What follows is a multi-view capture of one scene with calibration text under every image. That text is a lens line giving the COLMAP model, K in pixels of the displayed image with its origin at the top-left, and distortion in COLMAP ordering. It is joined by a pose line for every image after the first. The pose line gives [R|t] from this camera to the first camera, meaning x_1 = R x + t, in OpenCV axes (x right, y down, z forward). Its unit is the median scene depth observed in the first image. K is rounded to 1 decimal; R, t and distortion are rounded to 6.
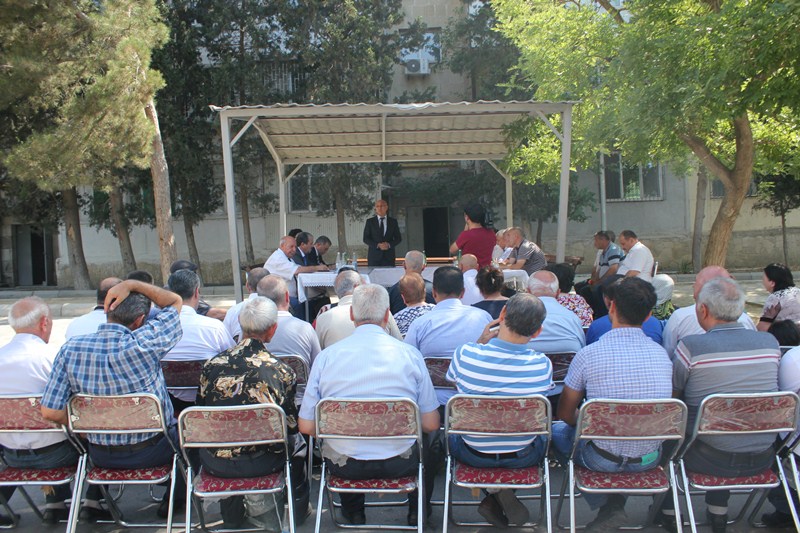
lens RADIAL K [[828.8, 0, 400.0], [0, 828.8, 266.5], [0, 0, 1]] dist [-0.146354, 0.209101]
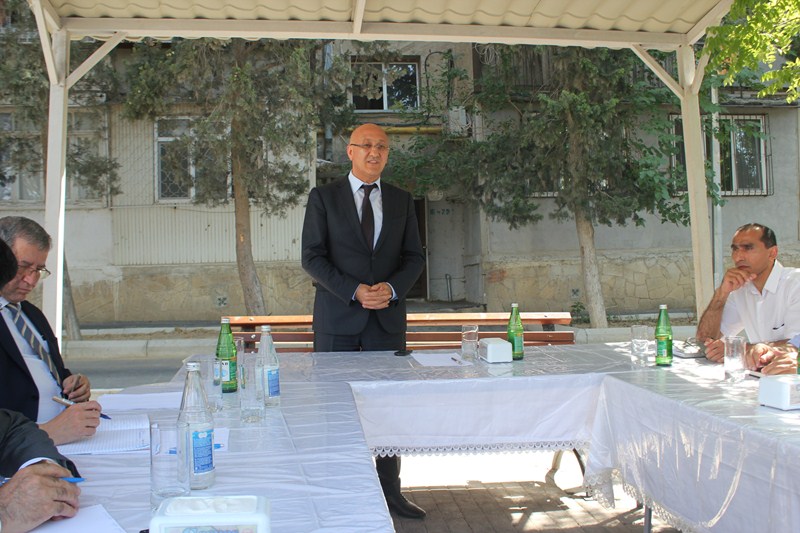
lens RADIAL K [[918.2, 0, 400.0], [0, 918.2, 266.5], [0, 0, 1]] dist [-0.003261, -0.002715]
pose [[0.996269, 0.018833, 0.084225, -0.021121], [-0.017910, 0.999771, -0.011700, -0.017263], [-0.084426, 0.010148, 0.996378, 0.420125]]
